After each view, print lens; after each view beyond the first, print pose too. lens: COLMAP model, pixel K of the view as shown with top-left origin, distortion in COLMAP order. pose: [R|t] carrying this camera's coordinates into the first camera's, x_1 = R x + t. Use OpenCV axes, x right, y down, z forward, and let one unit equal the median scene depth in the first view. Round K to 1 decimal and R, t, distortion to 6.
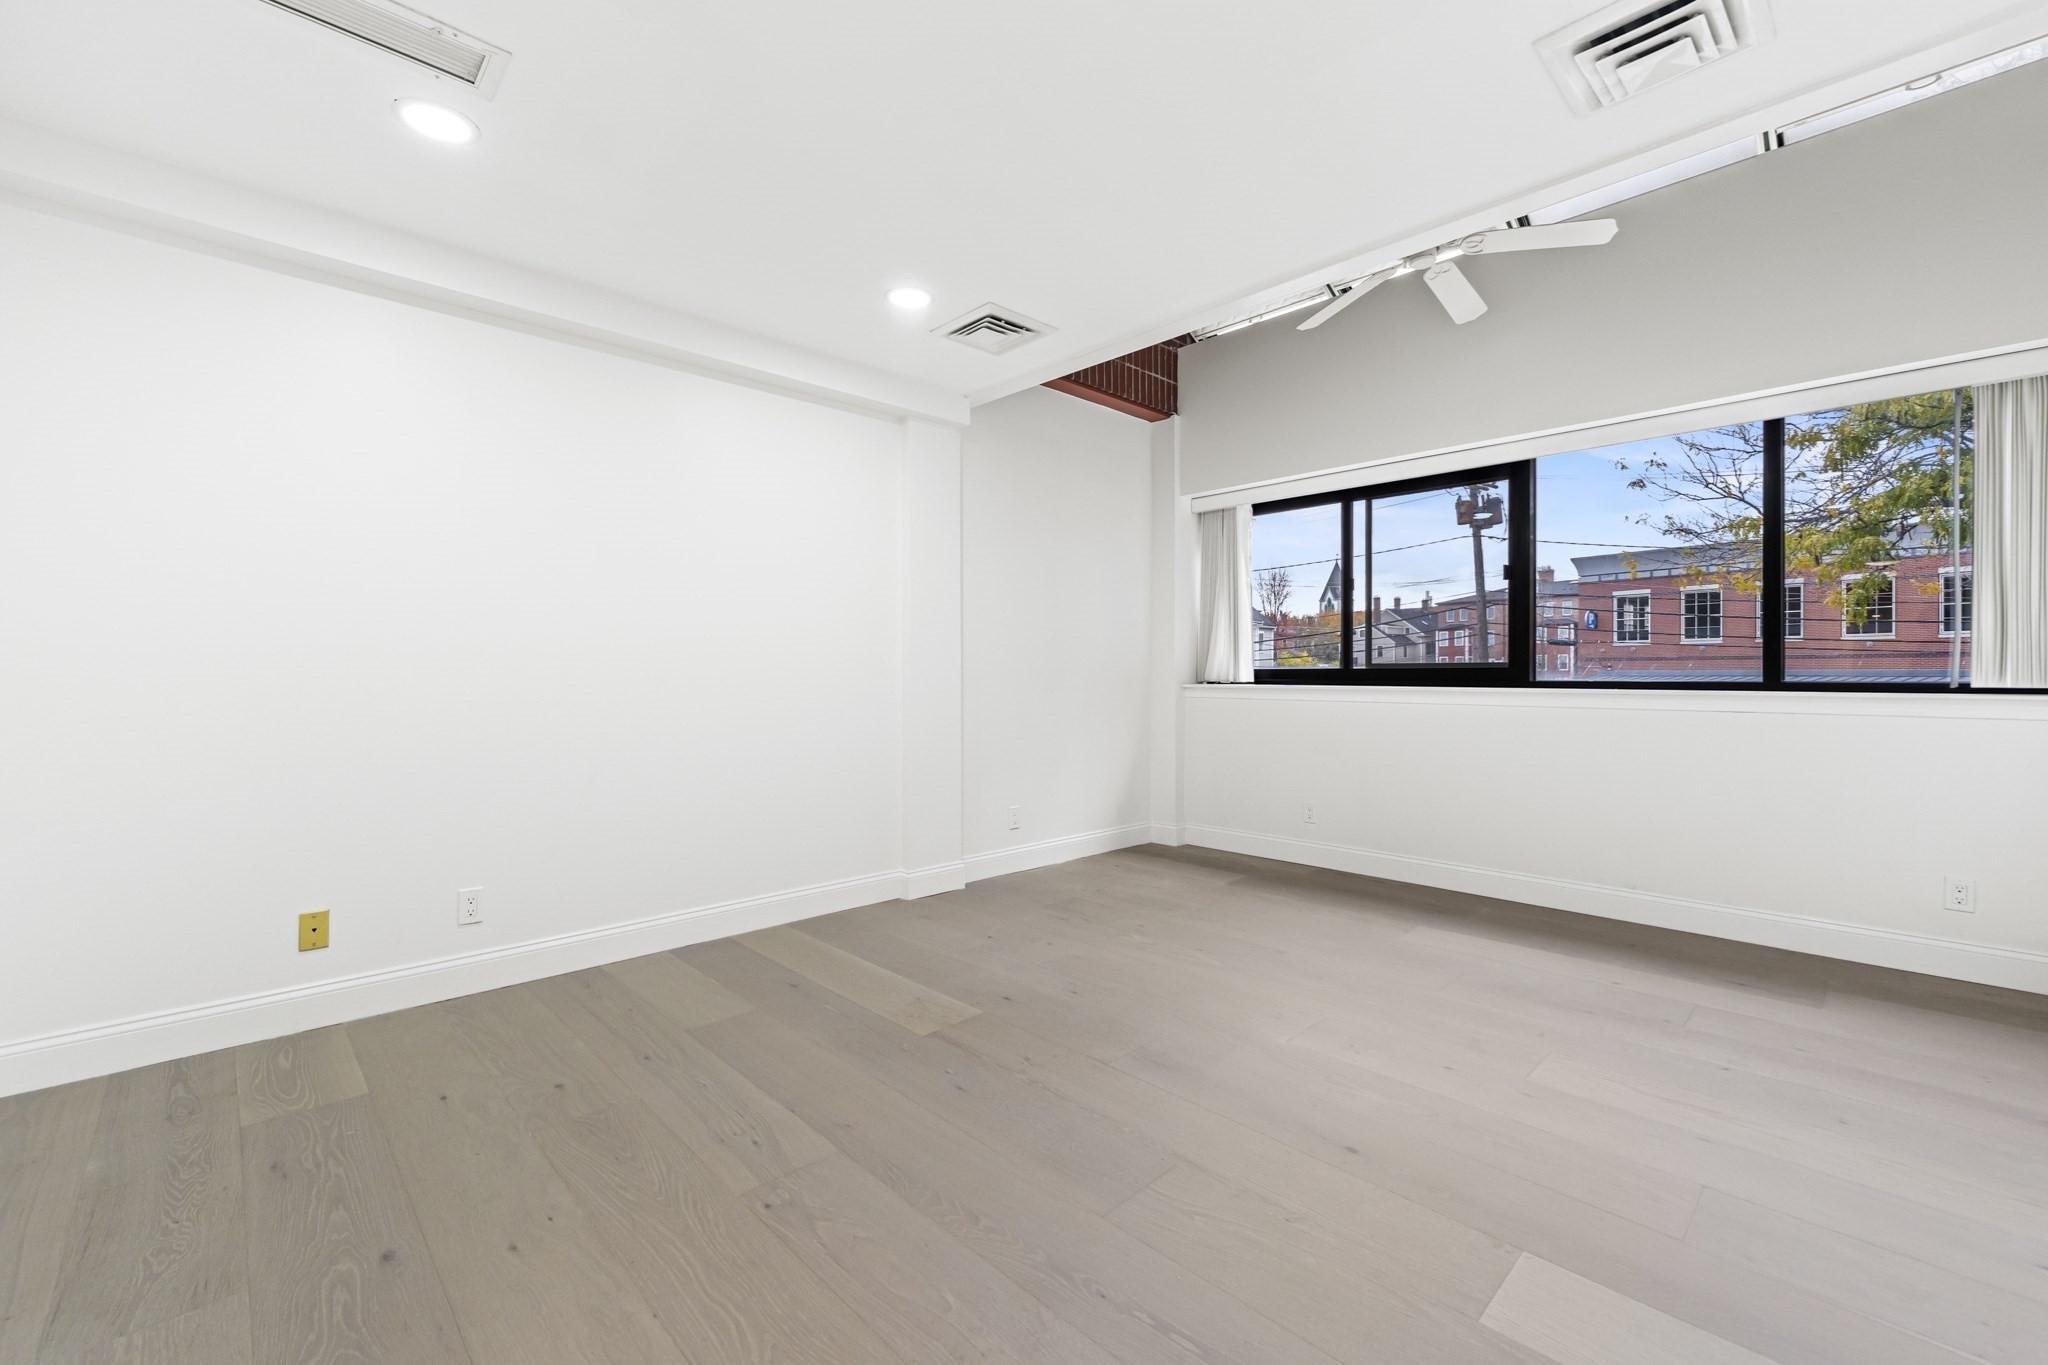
lens RADIAL K [[841.3, 0, 1024.1], [0, 841.3, 684.4], [0, 0, 1]] dist [-0.000507, -0.000582]
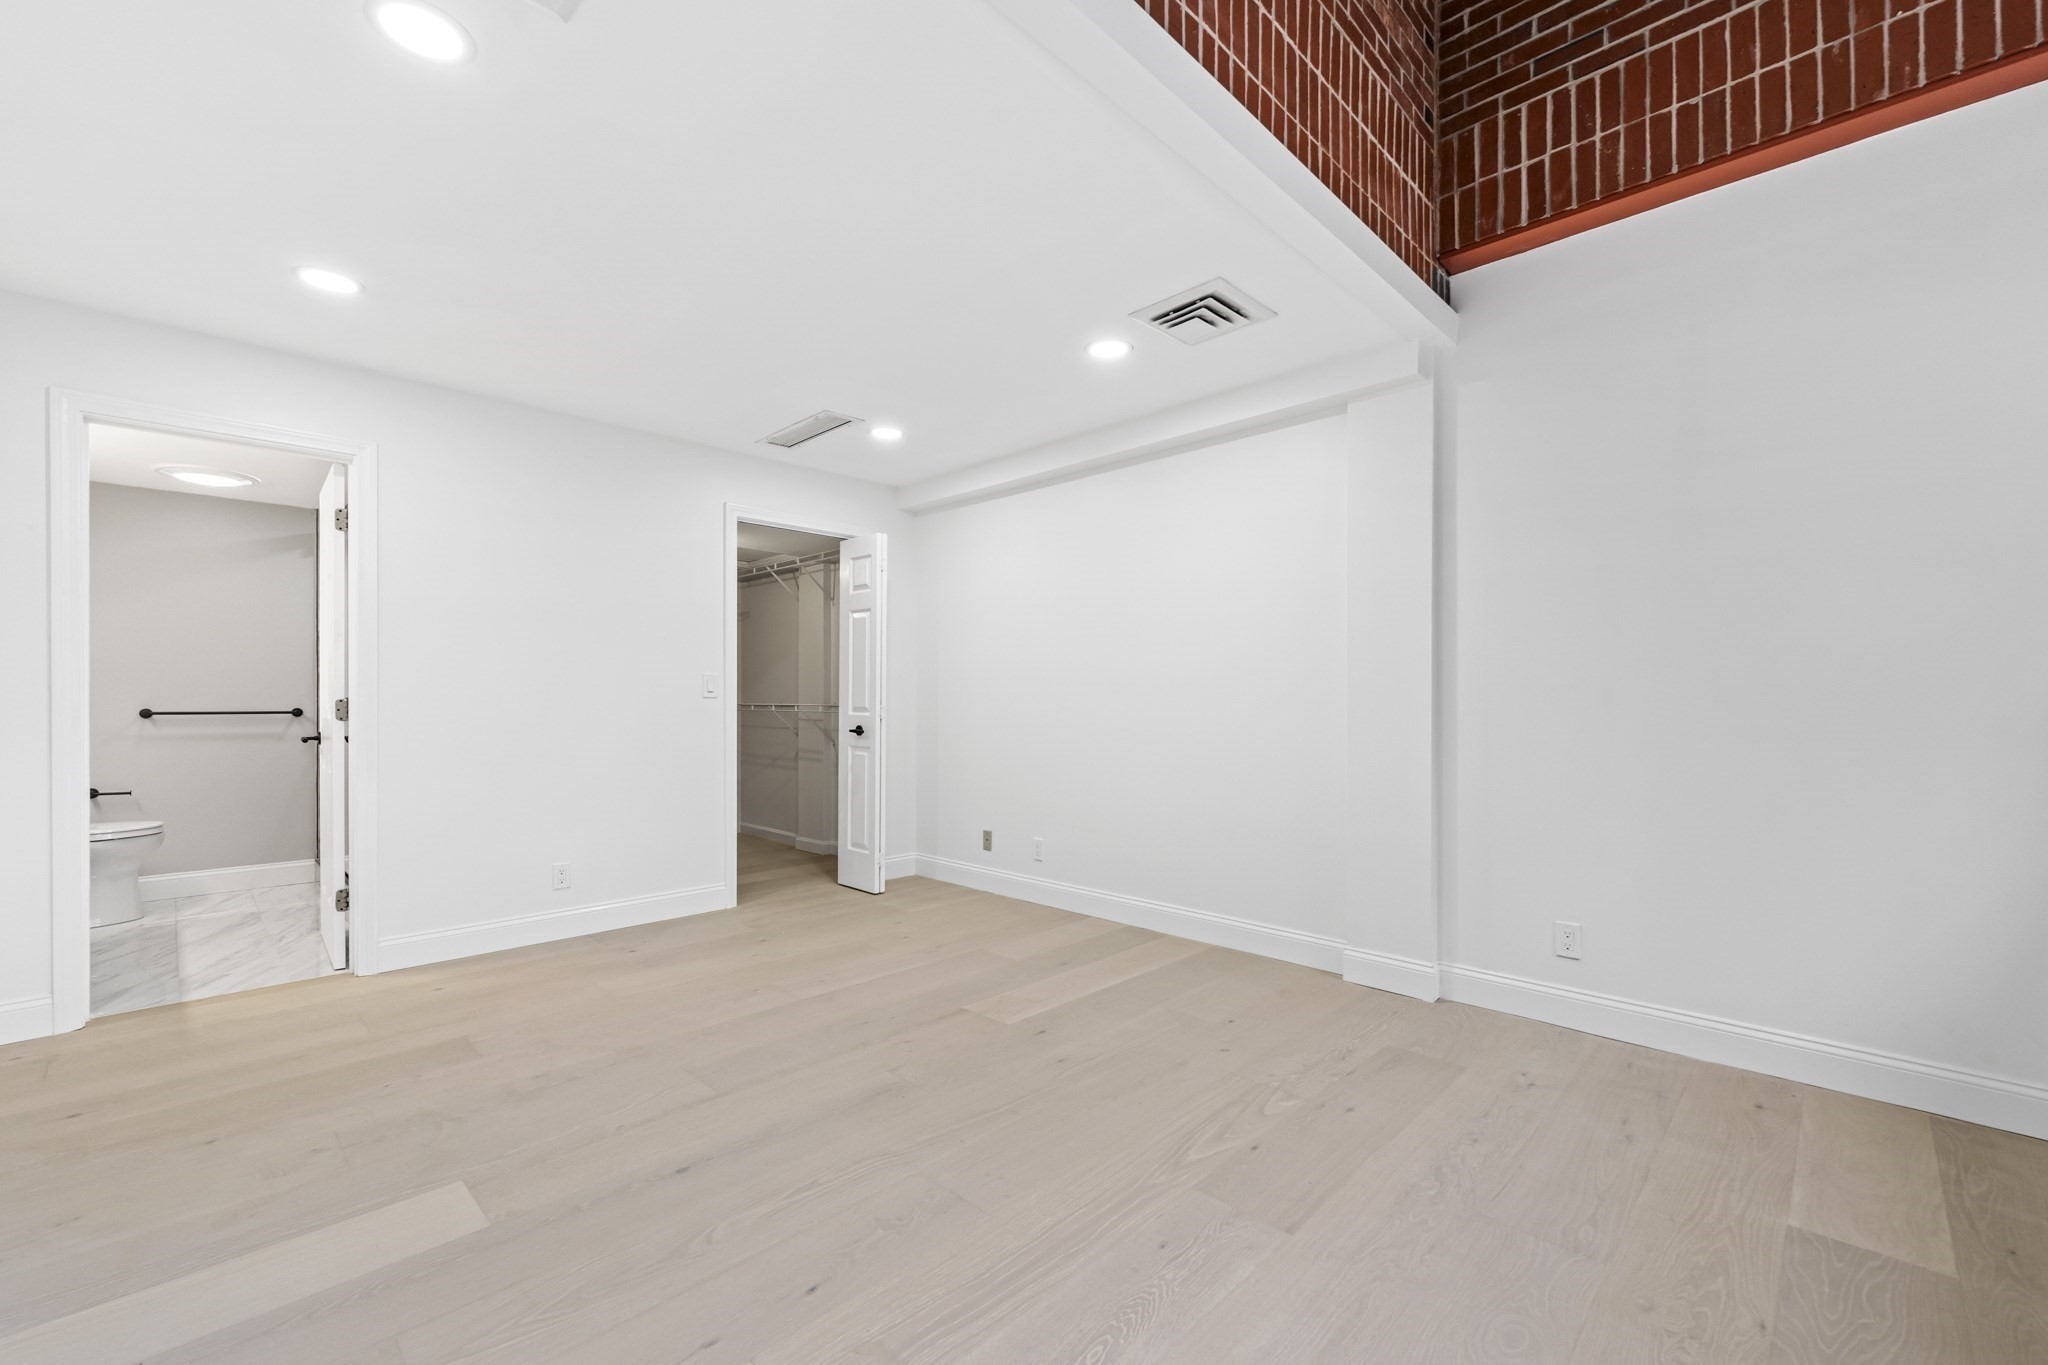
lens RADIAL K [[841.3, 0, 1025.7], [0, 841.3, 706.9], [0, 0, 1]] dist [-0.000507, -0.000582]
pose [[0.033245, 0.008148, -0.999414, 0.753236], [-0.013475, 0.999880, 0.007704, -0.018394], [0.999356, 0.013211, 0.033351, 0.721528]]
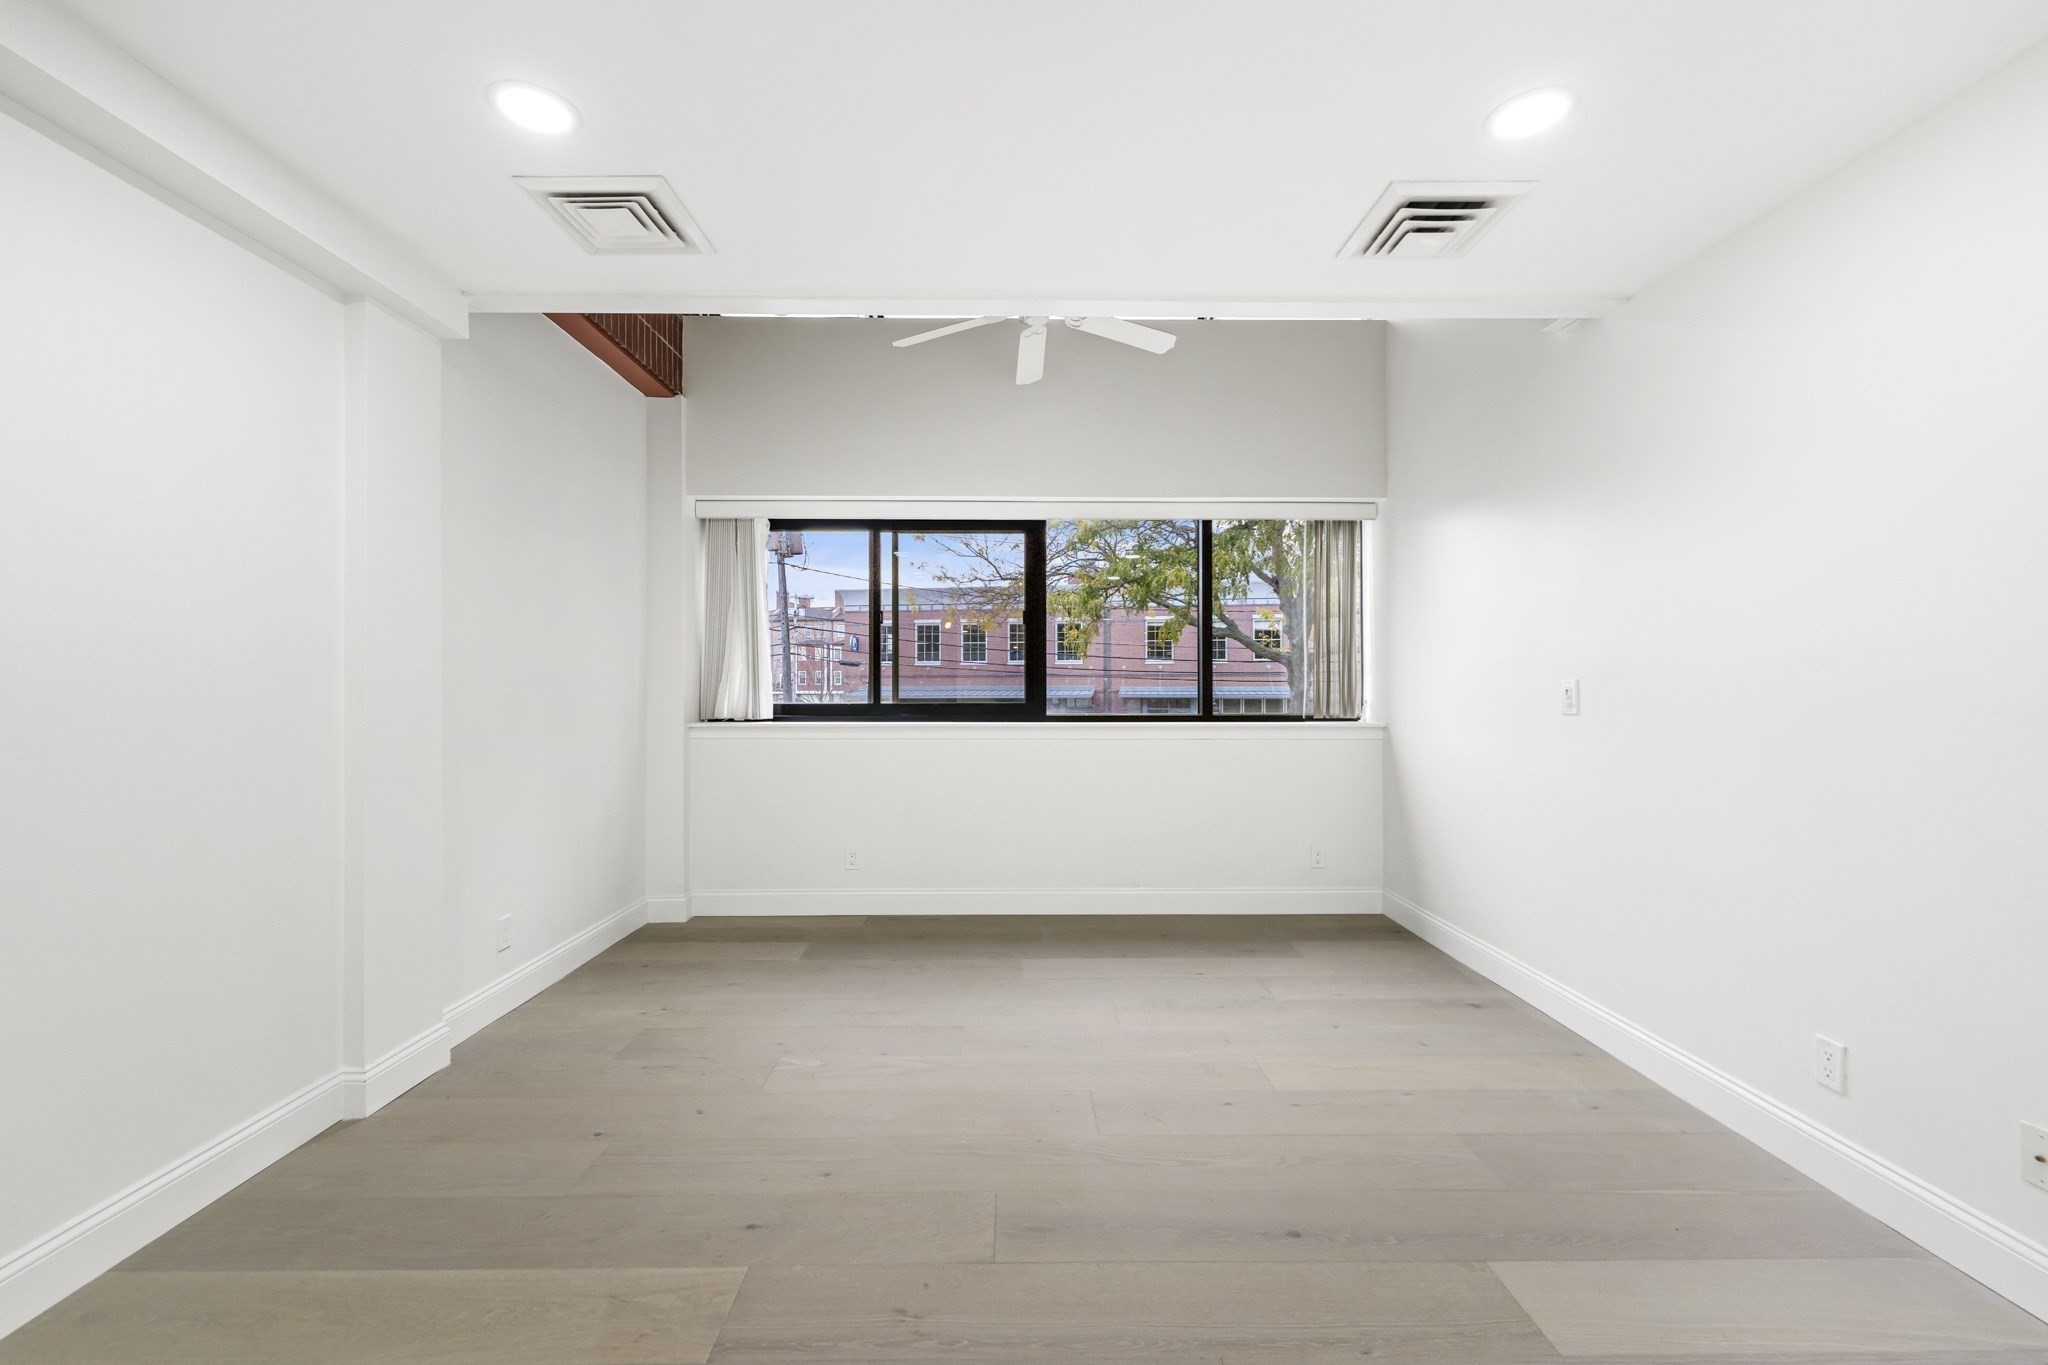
lens RADIAL K [[841.3, 0, 1019.0], [0, 841.3, 688.2], [0, 0, 1]] dist [-0.000507, -0.000582]
pose [[0.684105, -0.001704, 0.729381, -0.278009], [0.009955, 0.999926, -0.007001, -0.037371], [-0.729315, 0.012050, 0.684072, 0.292164]]
